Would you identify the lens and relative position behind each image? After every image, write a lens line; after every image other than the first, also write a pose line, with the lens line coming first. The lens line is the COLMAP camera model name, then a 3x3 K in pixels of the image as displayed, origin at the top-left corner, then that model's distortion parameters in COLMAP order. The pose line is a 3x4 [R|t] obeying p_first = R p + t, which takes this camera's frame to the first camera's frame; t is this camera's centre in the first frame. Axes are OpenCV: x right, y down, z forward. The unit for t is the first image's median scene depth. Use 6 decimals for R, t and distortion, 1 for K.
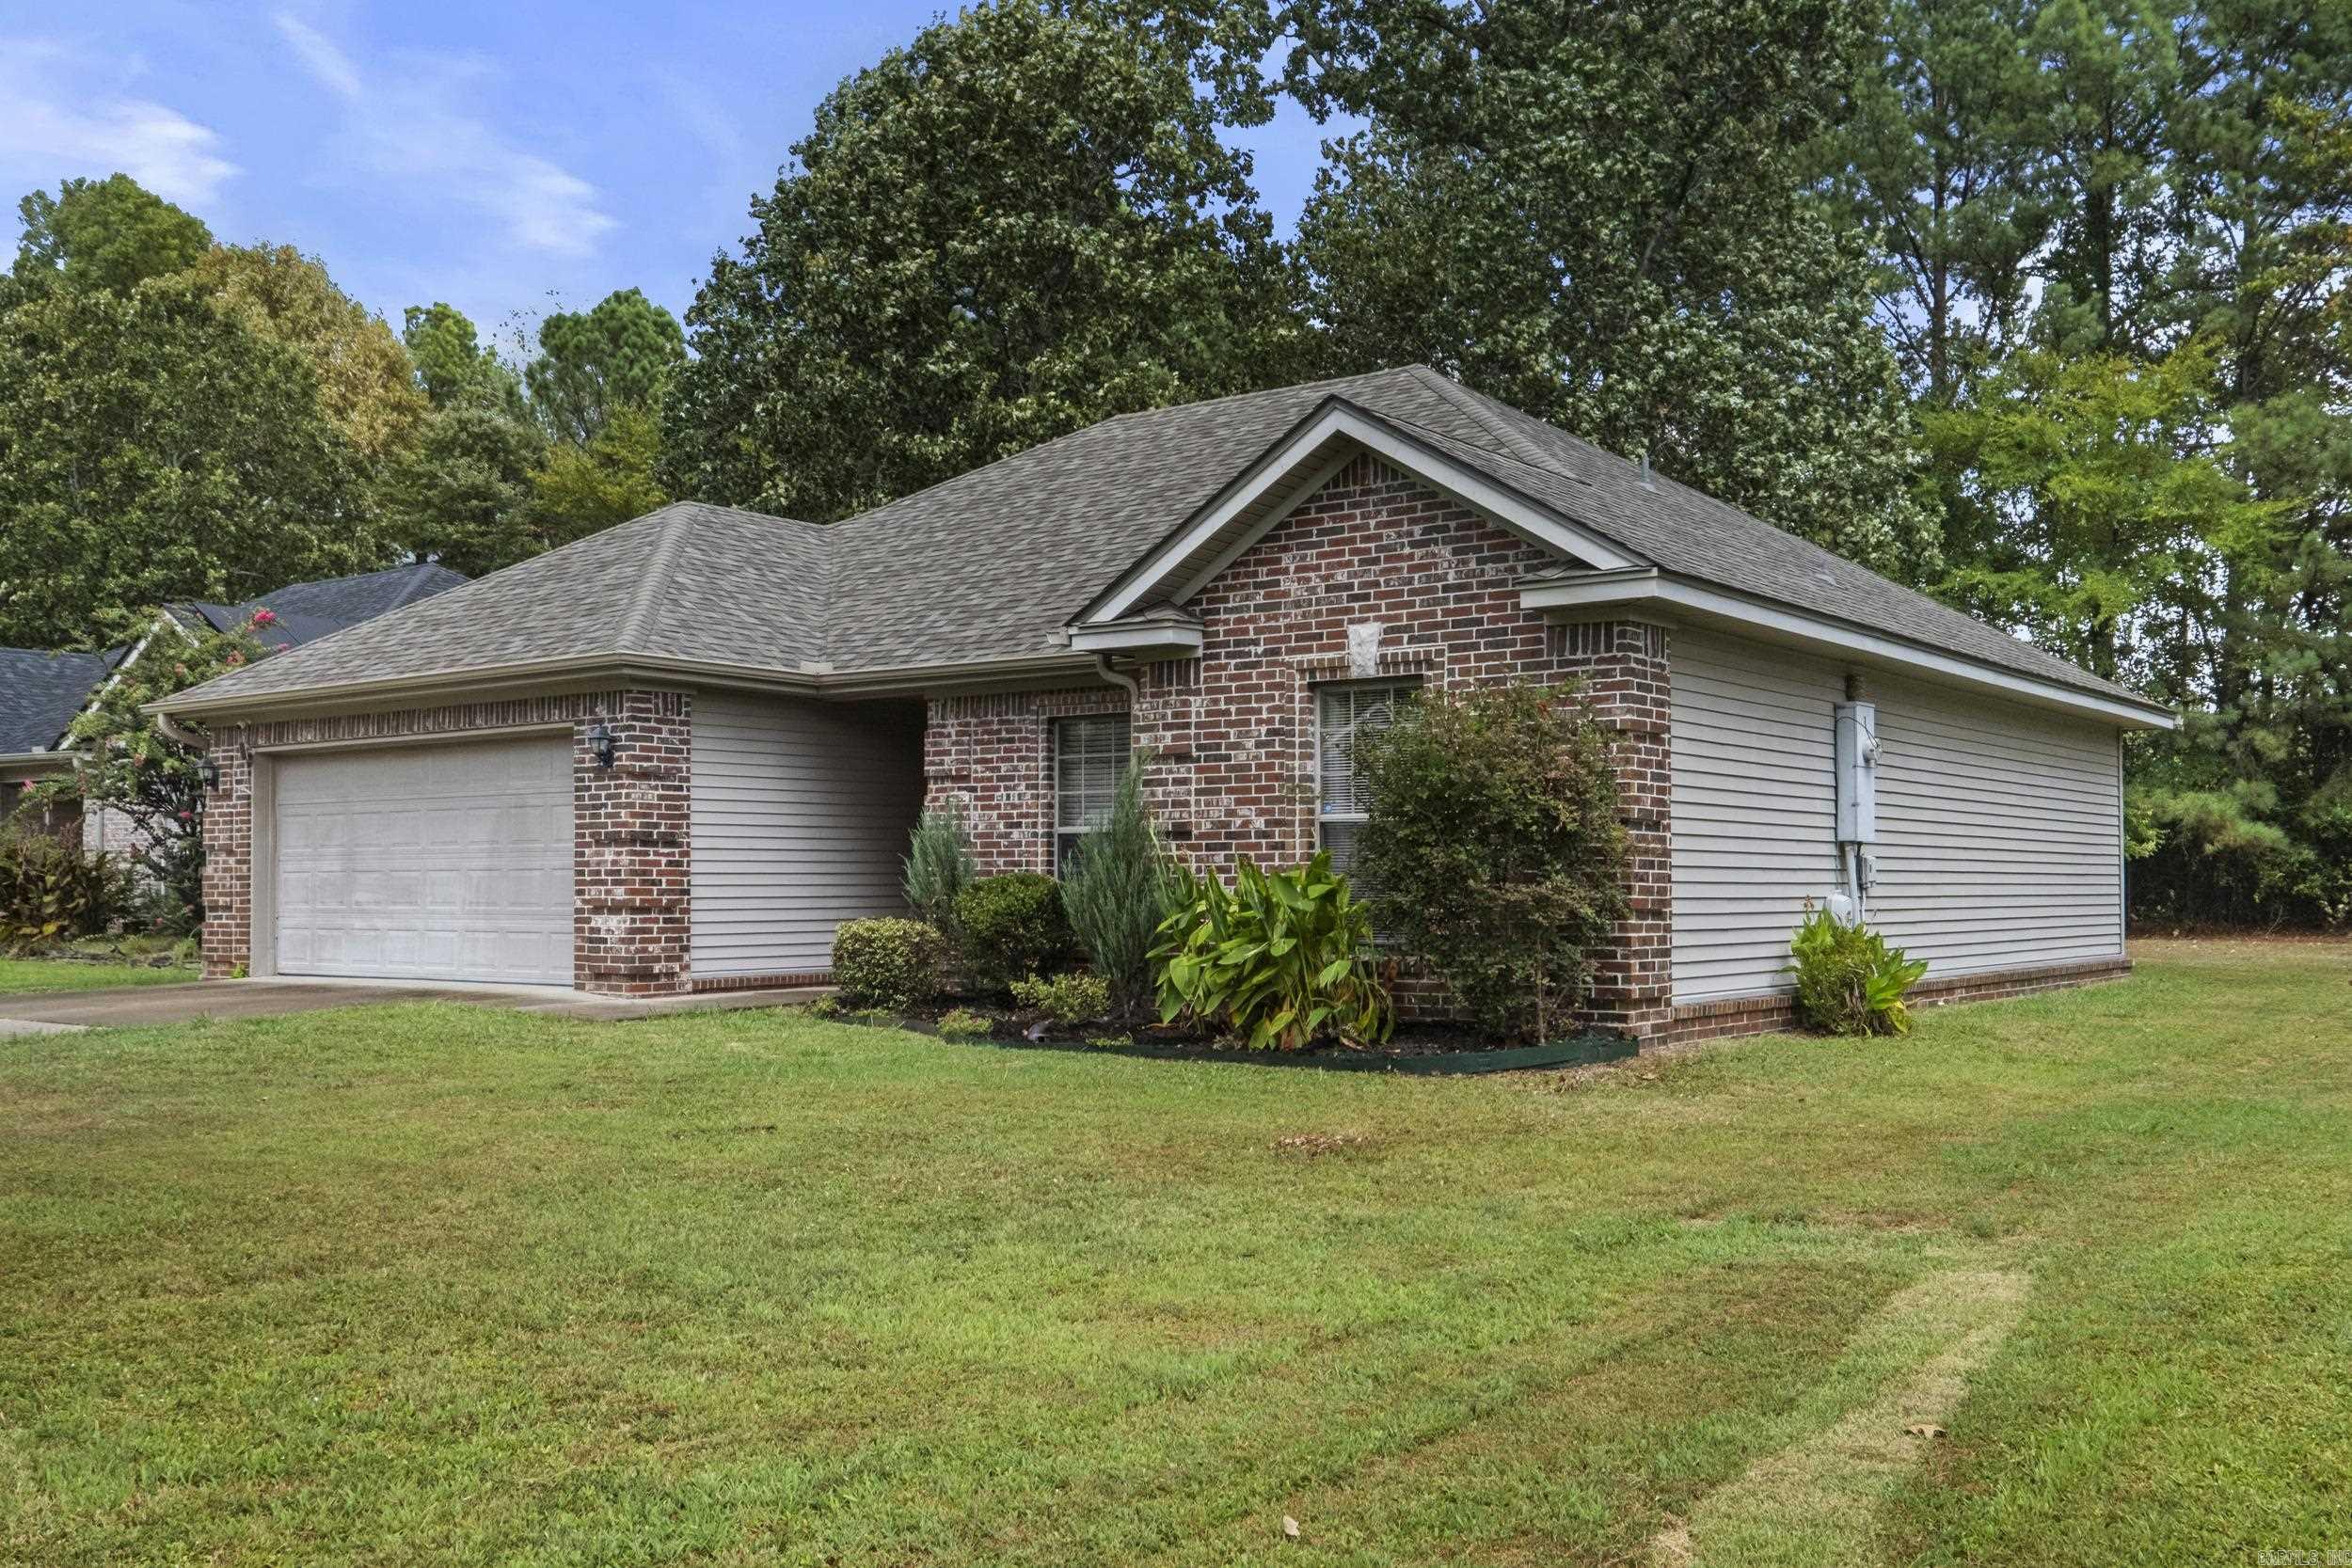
lens RADIAL K [[2139.0, 0, 1178.9], [0, 2139.0, 773.0], [0, 0, 1]] dist [0.003283, 0.009987]
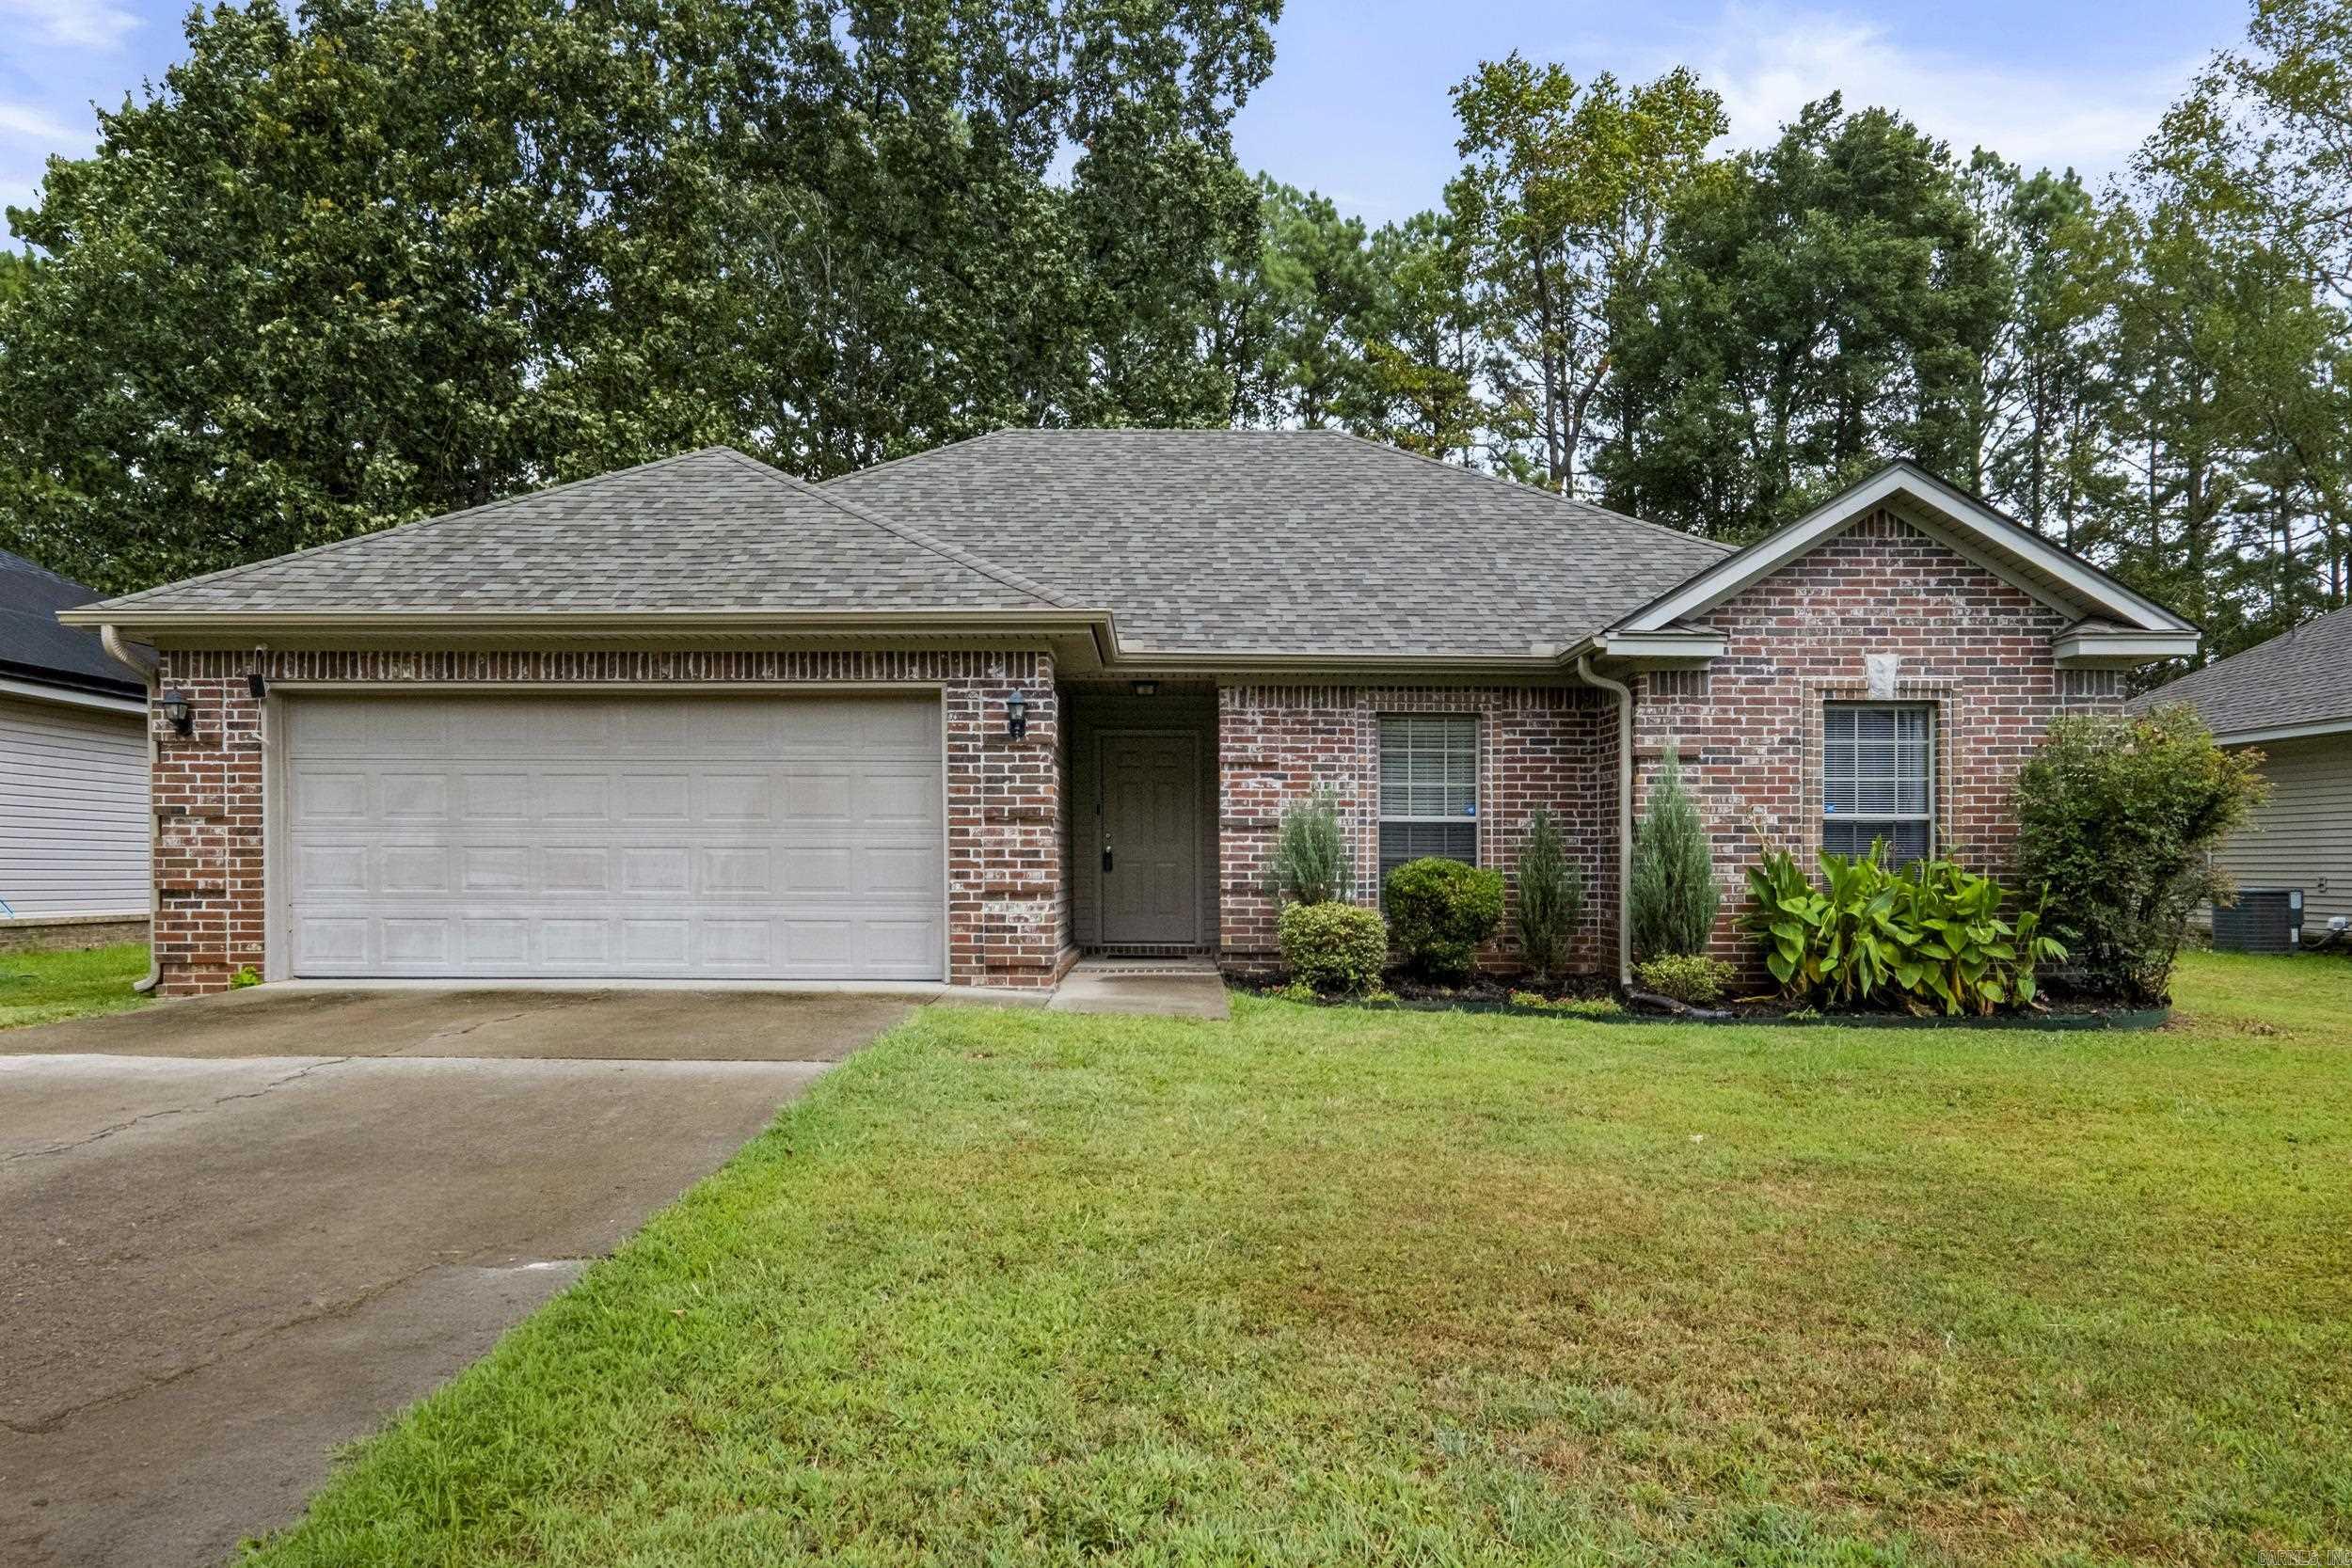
lens RADIAL K [[1569.7, 0, 1126.1], [0, 1569.7, 854.0], [0, 0, 1]] dist [-0.002741, 0.004204]
pose [[0.801360, 0.009020, 0.598114, -0.741089], [-0.038444, 0.998596, 0.036449, 0.024466], [-0.596945, -0.052203, 0.800582, 0.524982]]
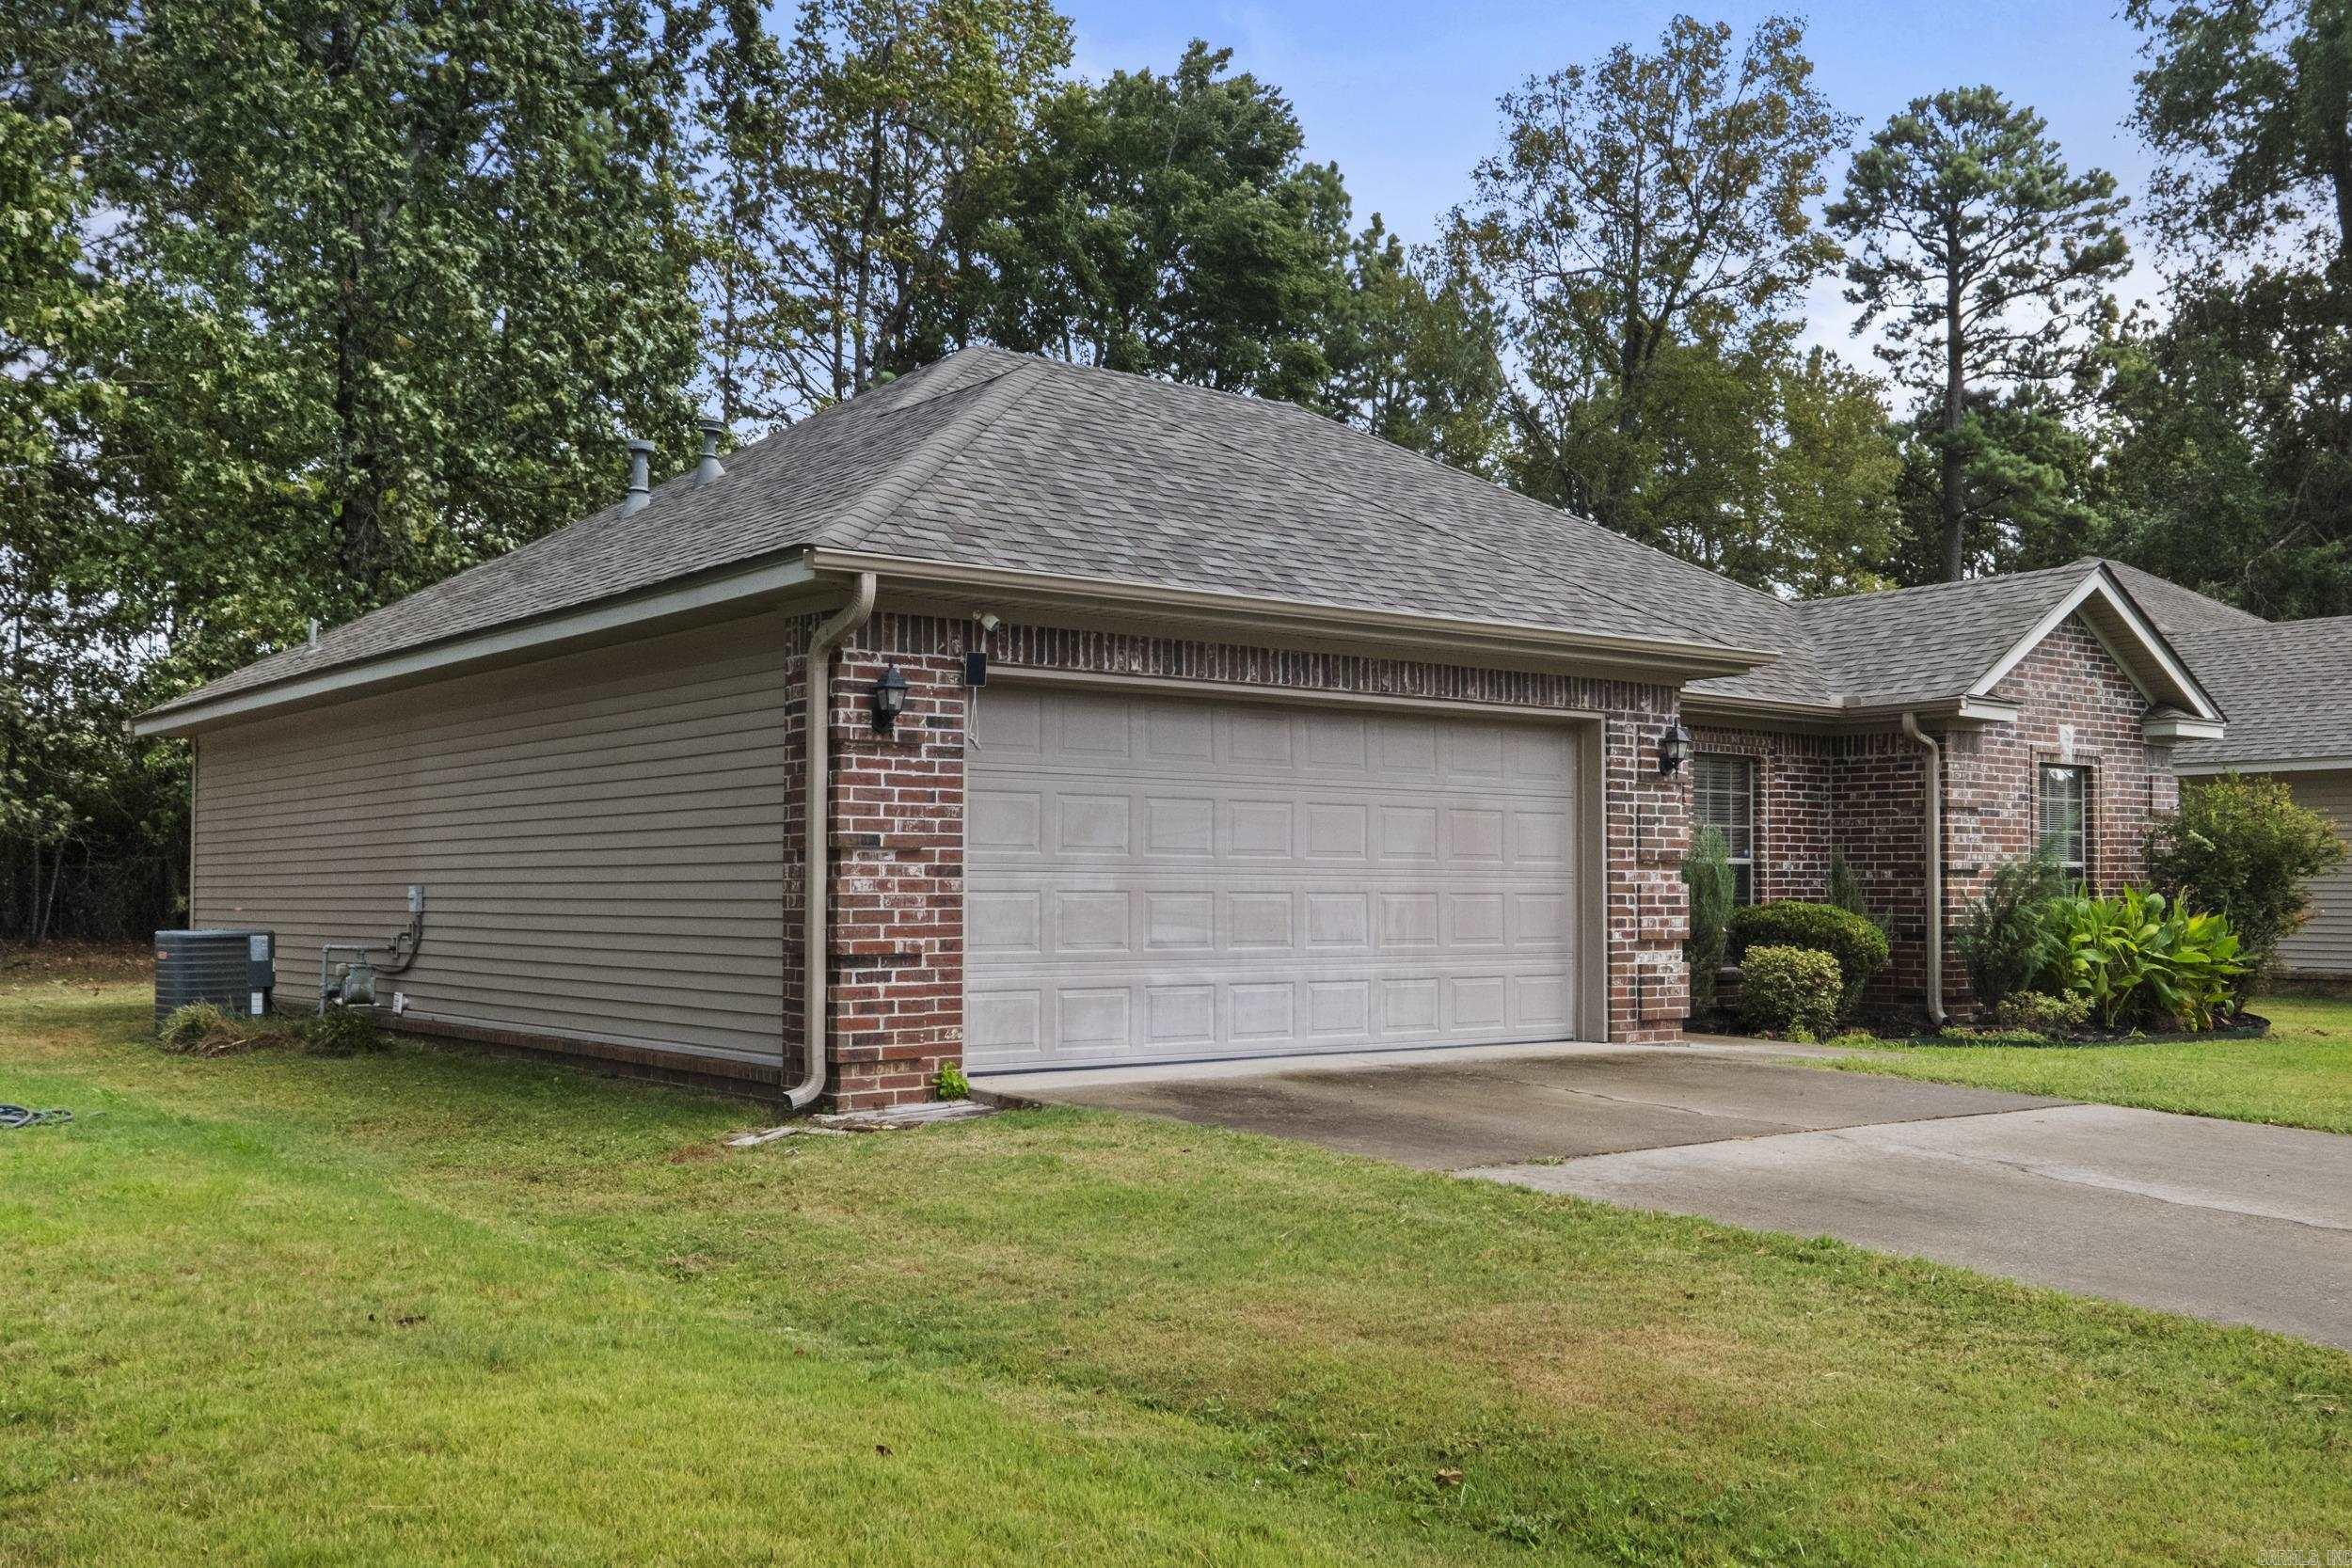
lens RADIAL K [[2139.0, 0, 1172.8], [0, 2139.0, 801.8], [0, 0, 1]] dist [0.003283, 0.009987]
pose [[0.258009, 0.043509, 0.965162, -1.344856], [-0.057839, 0.997889, -0.029523, 0.052144], [-0.964410, -0.048207, 0.259981, 1.148503]]
